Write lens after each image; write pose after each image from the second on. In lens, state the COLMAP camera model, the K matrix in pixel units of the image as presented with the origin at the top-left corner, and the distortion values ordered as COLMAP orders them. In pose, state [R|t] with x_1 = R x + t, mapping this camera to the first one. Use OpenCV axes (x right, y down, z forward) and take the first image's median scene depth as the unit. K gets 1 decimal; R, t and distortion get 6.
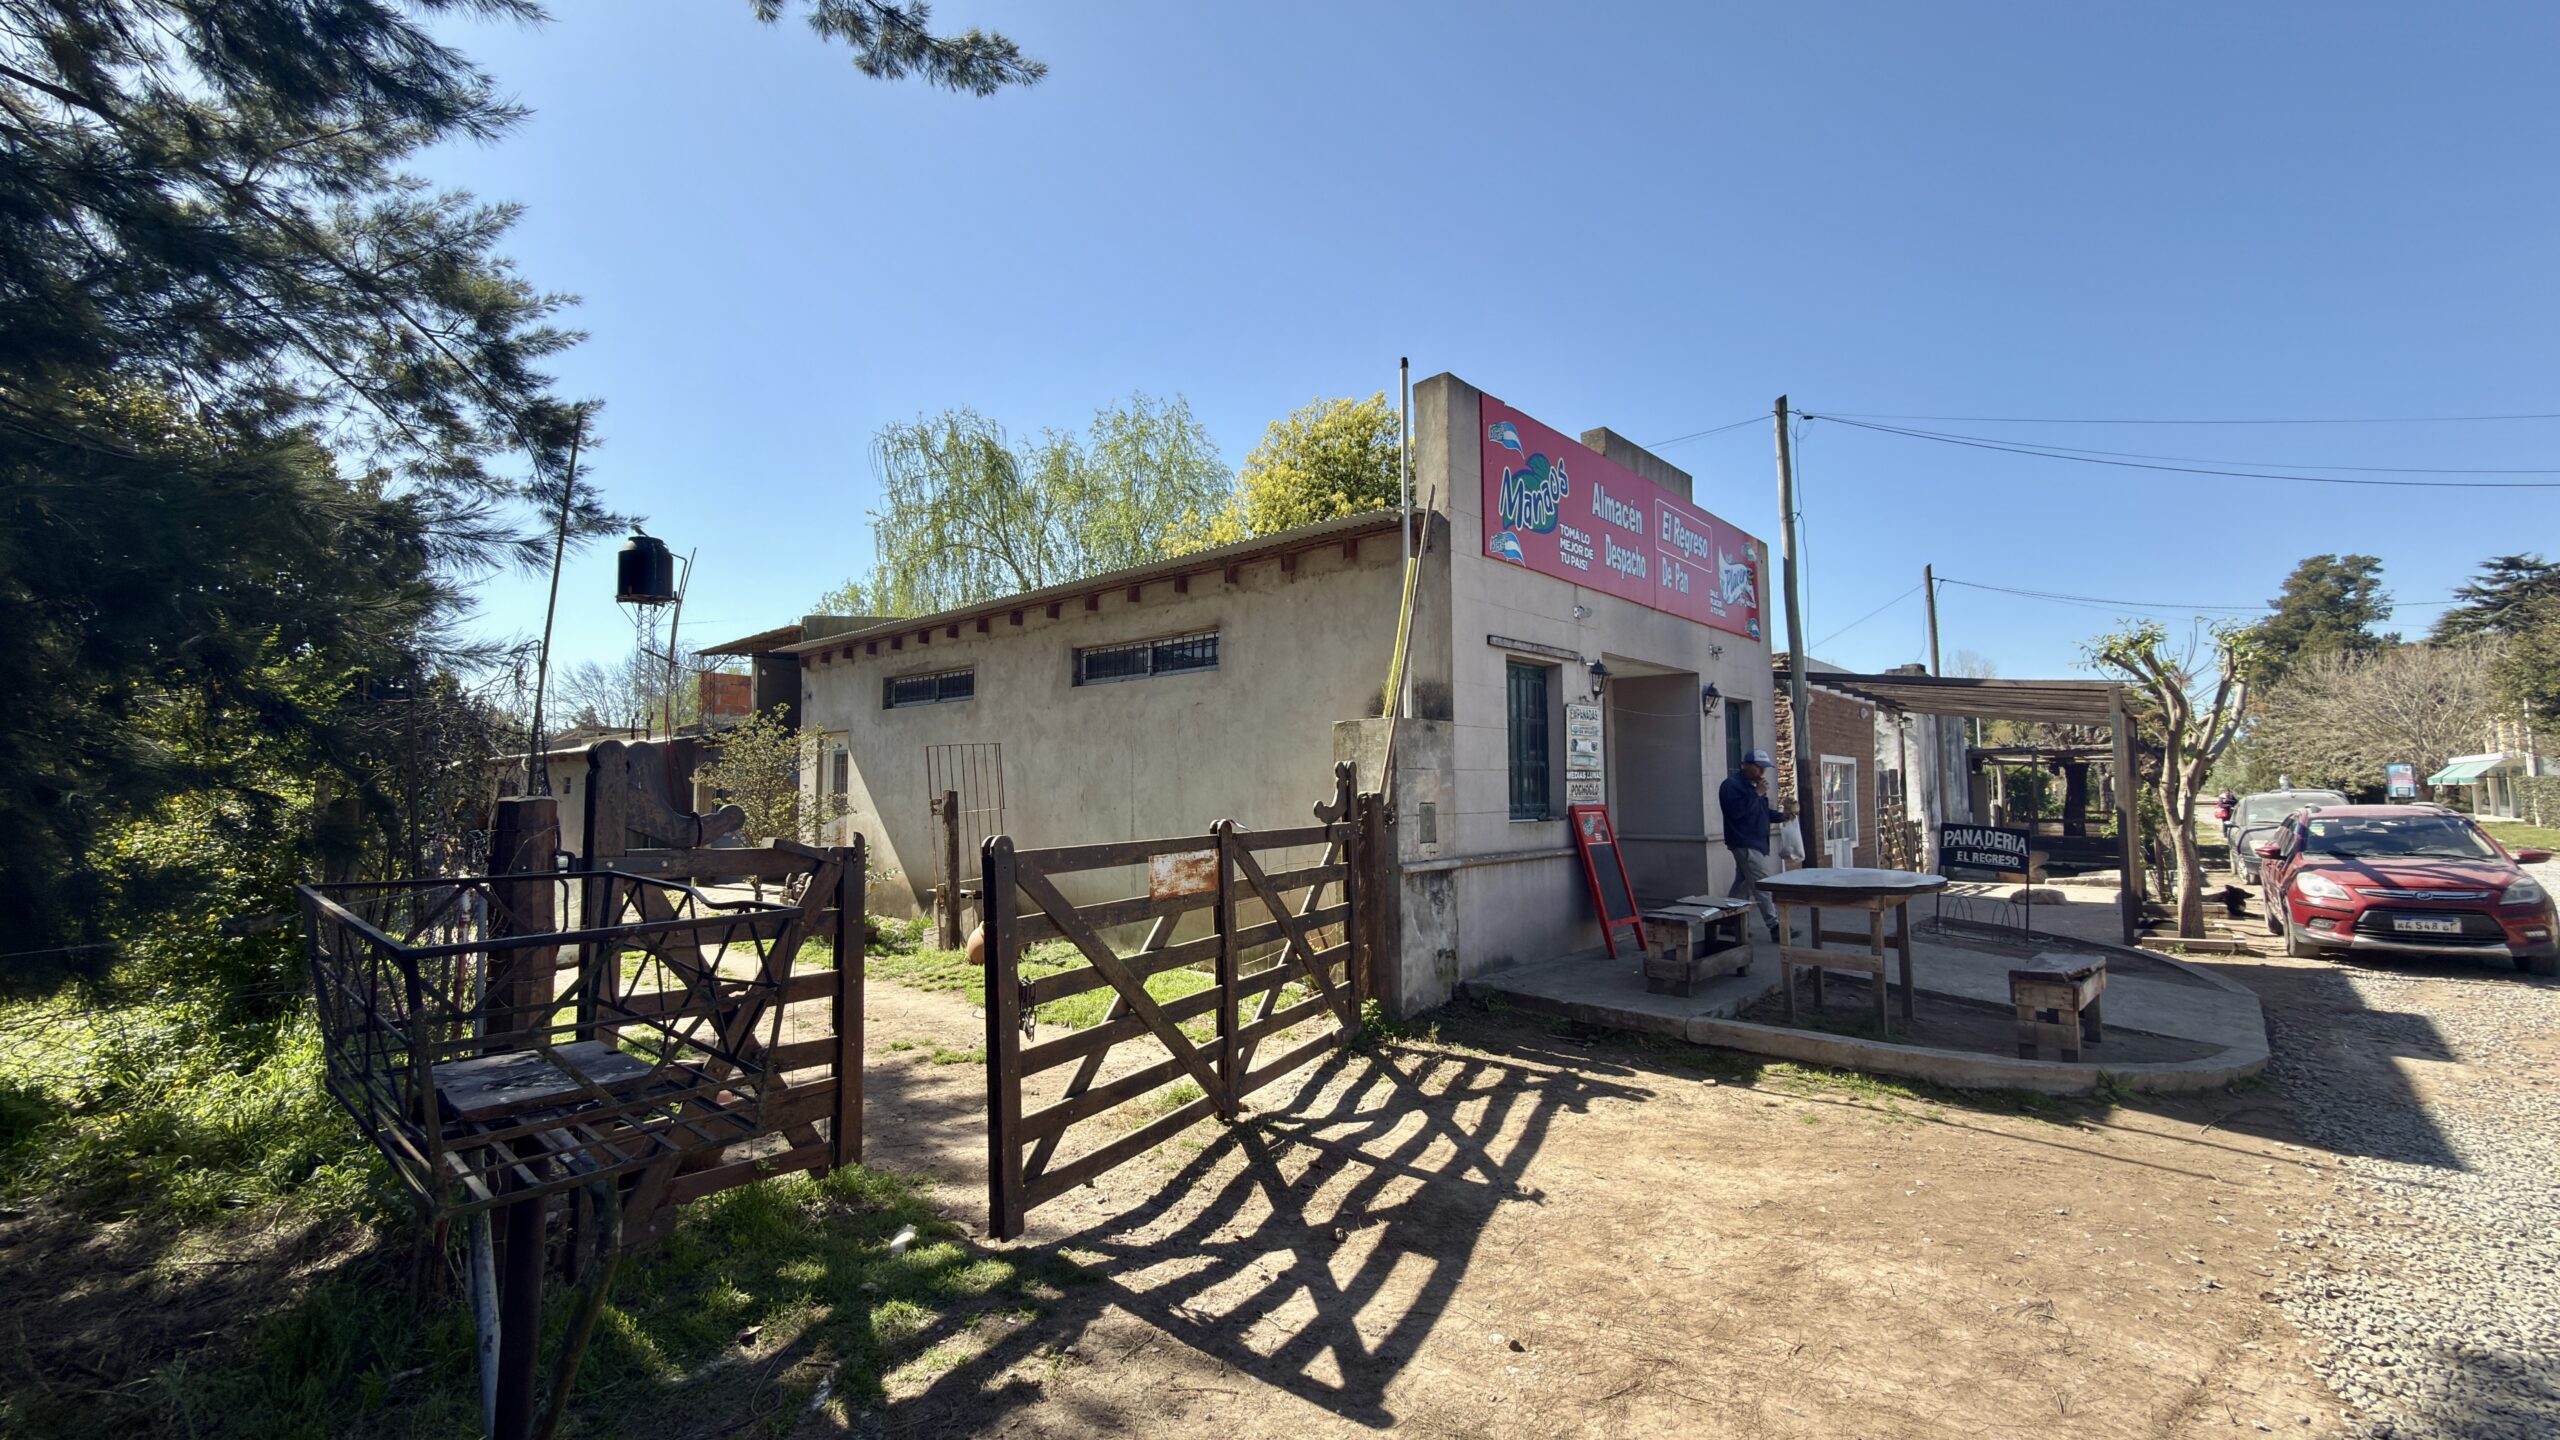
lens RADIAL K [[1022.3, 0, 1280.0], [0, 1022.3, 720.0], [0, 0, 1]] dist [0.000828, 0.001239]
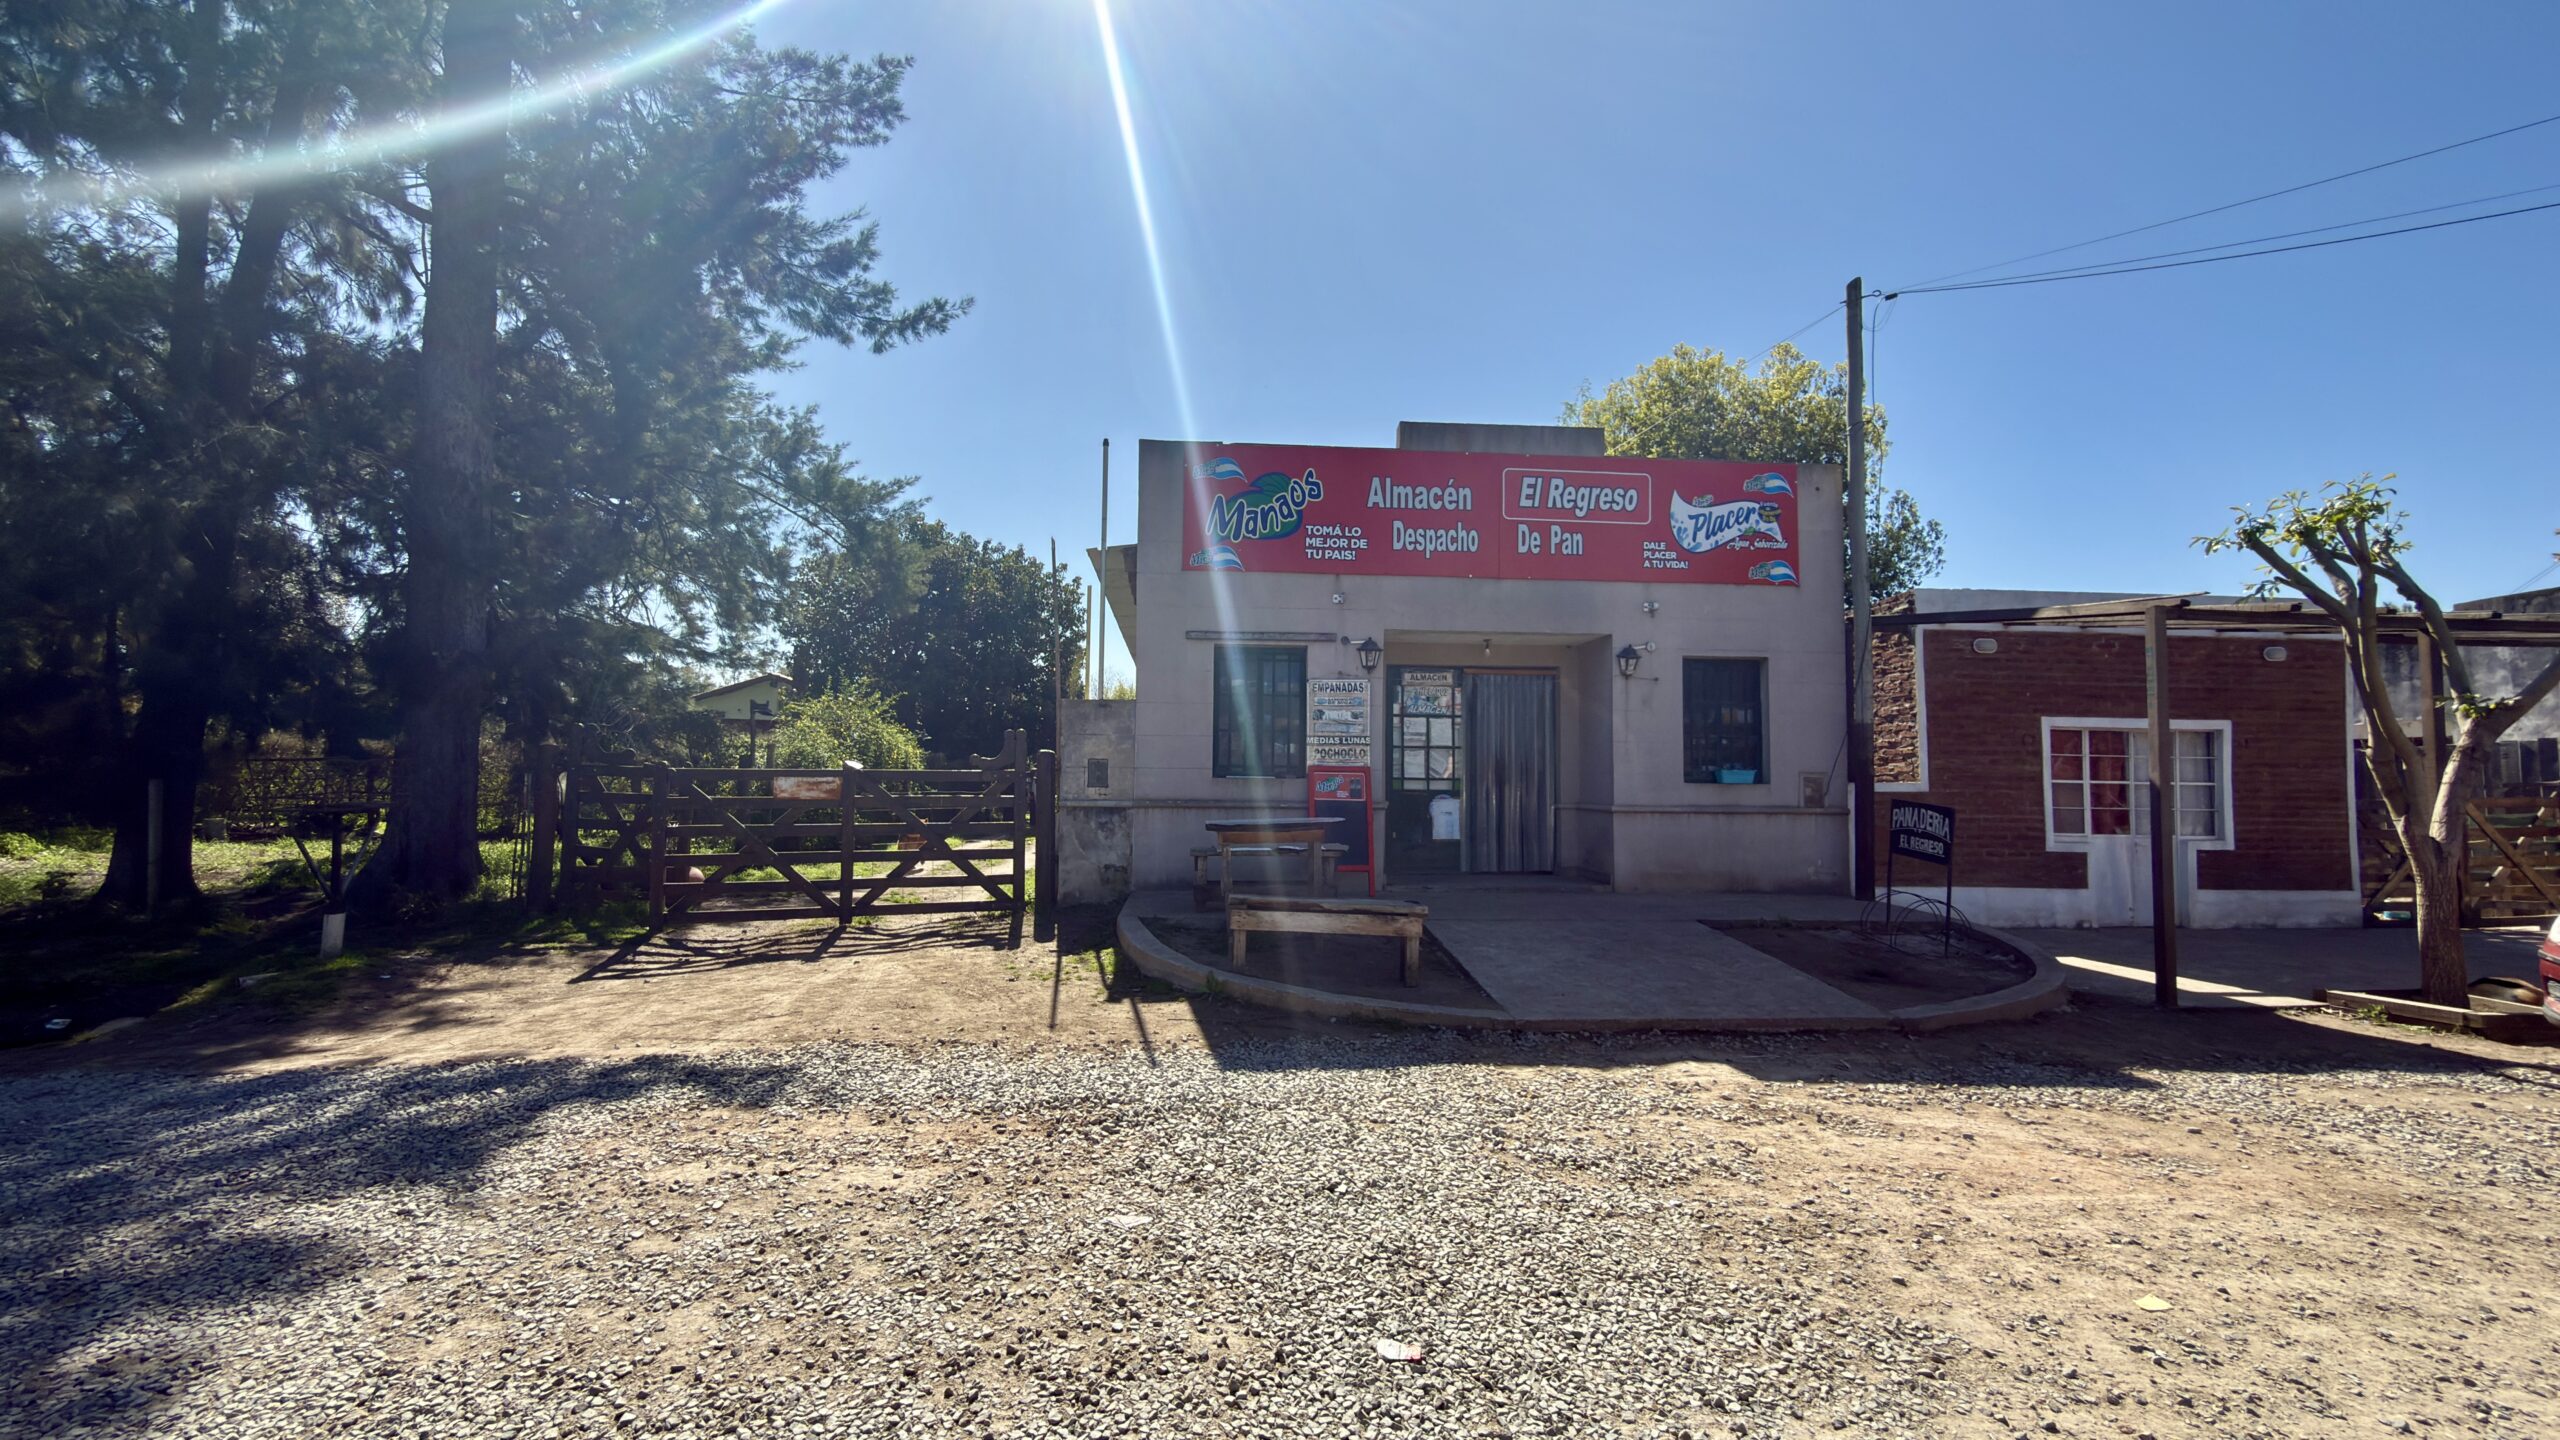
lens RADIAL K [[1022.3, 0, 1280.0], [0, 1022.3, 720.0], [0, 0, 1]] dist [0.000828, 0.001239]
pose [[0.727657, -0.023832, -0.685527, 1.292811], [0.032267, 0.999479, -0.000496, 0.036804], [0.685181, -0.021759, 0.728047, 0.151617]]
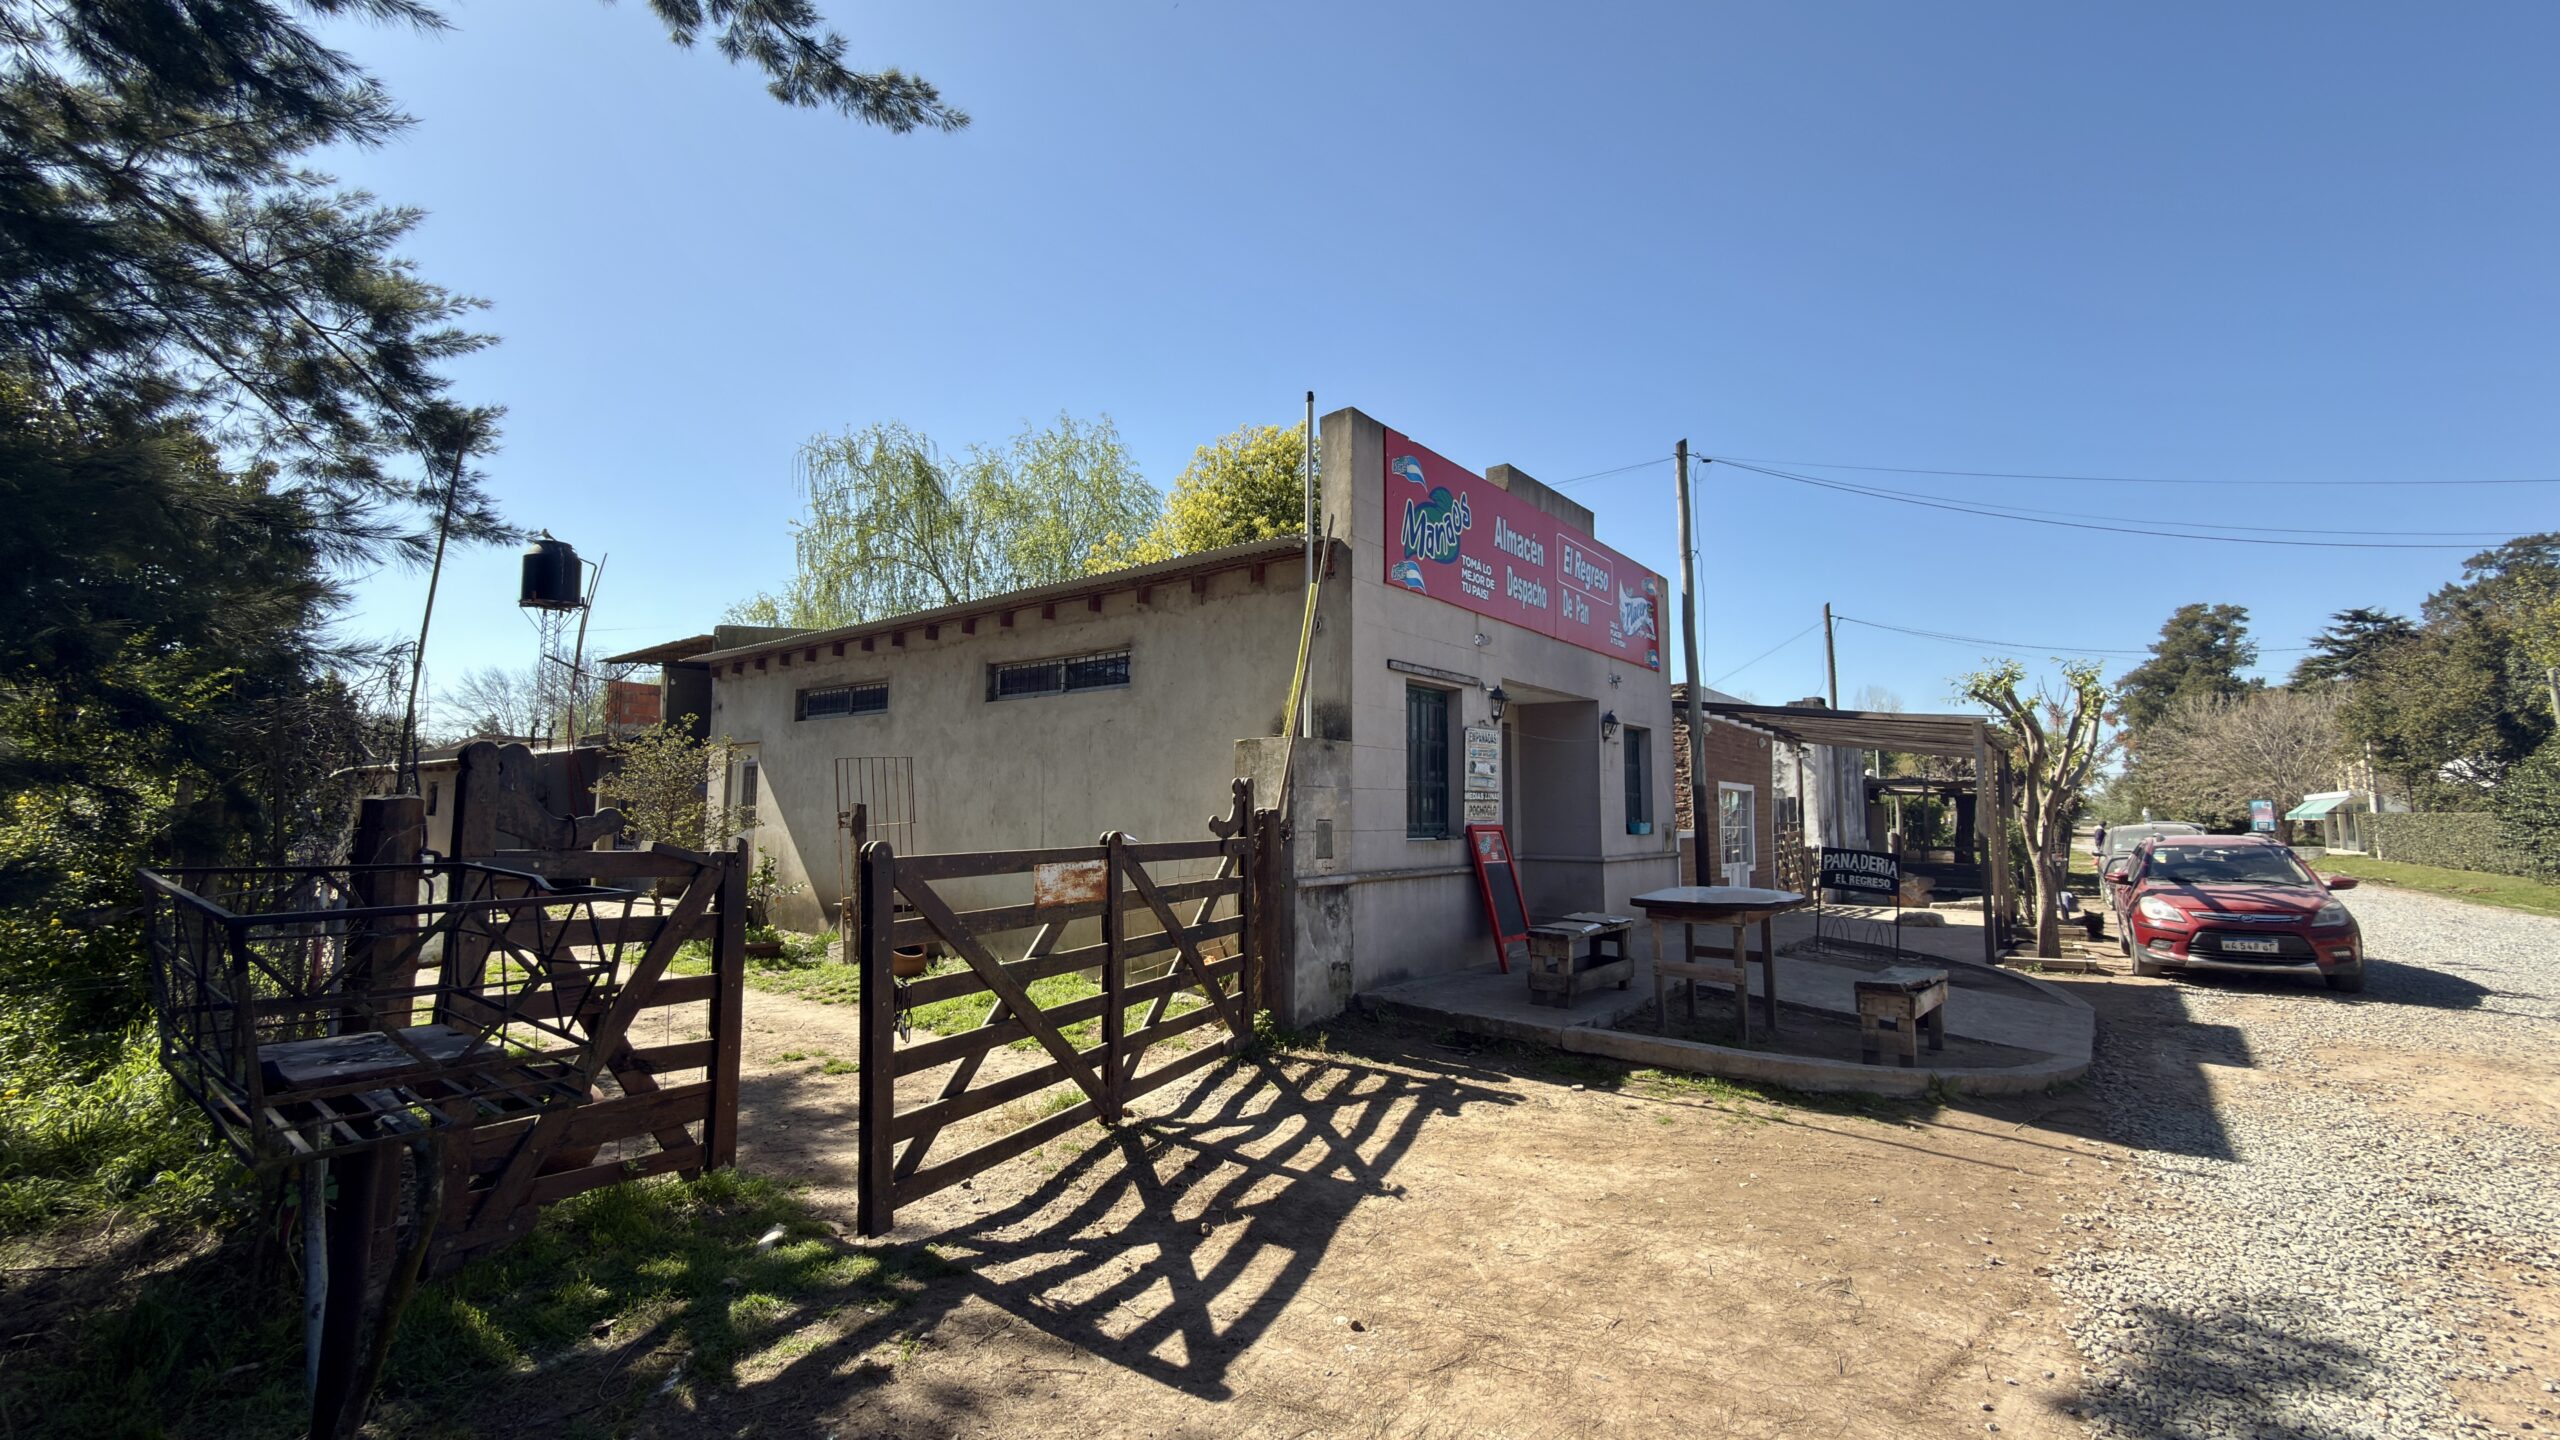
lens RADIAL K [[1022.3, 0, 1280.0], [0, 1022.3, 720.0], [0, 0, 1]] dist [0.000828, 0.001239]
pose [[0.997923, 0.018201, 0.061792, 0.033998], [-0.016844, 0.999607, -0.022412, 0.004271], [-0.062176, 0.021324, 0.997837, -0.030032]]
